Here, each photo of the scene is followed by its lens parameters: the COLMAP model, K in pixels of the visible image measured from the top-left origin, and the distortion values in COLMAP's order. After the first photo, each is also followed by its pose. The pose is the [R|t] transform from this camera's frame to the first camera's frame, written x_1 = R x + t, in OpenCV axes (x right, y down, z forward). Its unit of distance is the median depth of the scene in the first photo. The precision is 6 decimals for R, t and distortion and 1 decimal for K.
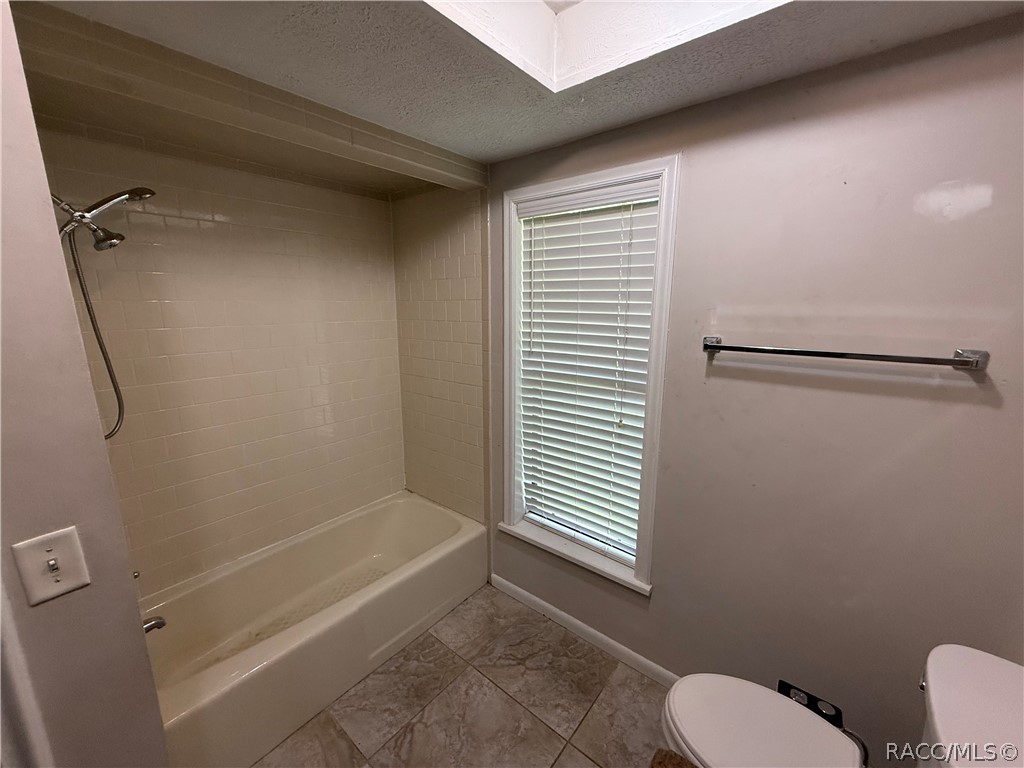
lens RADIAL K [[409.3, 0, 511.0], [0, 409.3, 383.8], [0, 0, 1]] dist [0.001978, -0.000170]
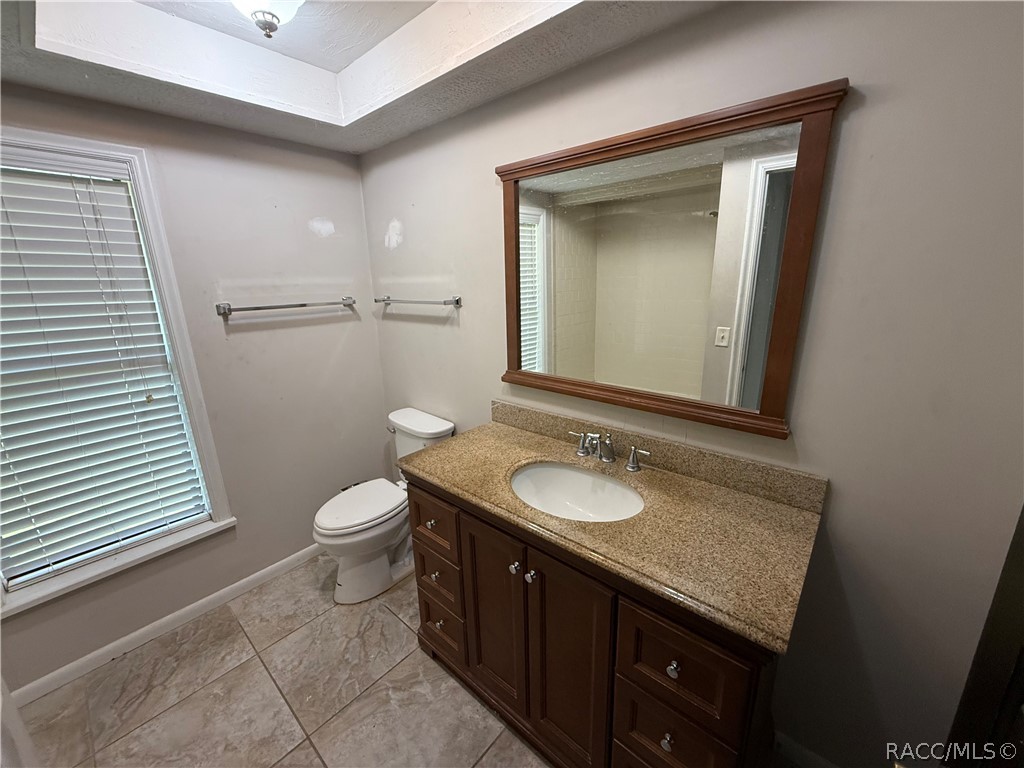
lens RADIAL K [[409.3, 0, 511.4], [0, 409.3, 384.4], [0, 0, 1]] dist [0.001978, -0.000170]
pose [[0.024210, -0.255990, 0.966376, -0.782254], [0.221554, 0.943996, 0.244512, 0.014199], [-0.974848, 0.208184, 0.079570, 0.032181]]
